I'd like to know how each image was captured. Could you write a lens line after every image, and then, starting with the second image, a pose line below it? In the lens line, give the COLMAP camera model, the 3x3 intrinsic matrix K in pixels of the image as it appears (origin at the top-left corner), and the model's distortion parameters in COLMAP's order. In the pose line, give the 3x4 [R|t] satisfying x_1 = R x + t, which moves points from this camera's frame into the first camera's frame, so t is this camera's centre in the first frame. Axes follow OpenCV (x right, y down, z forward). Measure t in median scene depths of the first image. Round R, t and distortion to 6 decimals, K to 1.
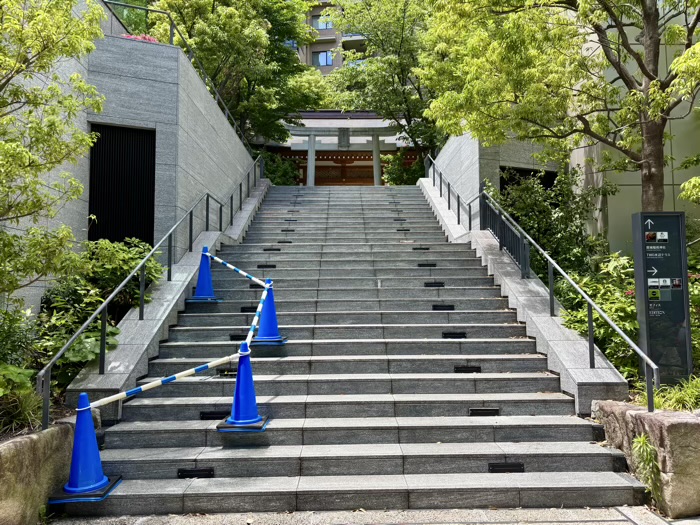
lens RADIAL K [[526.0, 0, 351.1], [0, 526.0, 263.5], [0, 0, 1]] dist [0.000472, -0.017613]
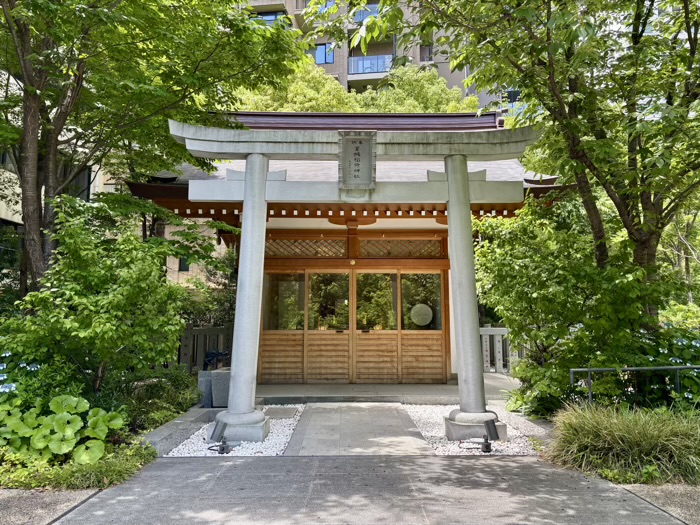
lens RADIAL K [[526.0, 0, 350.4], [0, 526.0, 261.5], [0, 0, 1]] dist [0.000472, -0.017613]
pose [[0.999962, 0.006535, -0.005777, -0.015683], [-0.006864, 0.998242, -0.058875, -0.161032], [0.005382, 0.058913, 0.998249, 0.684556]]
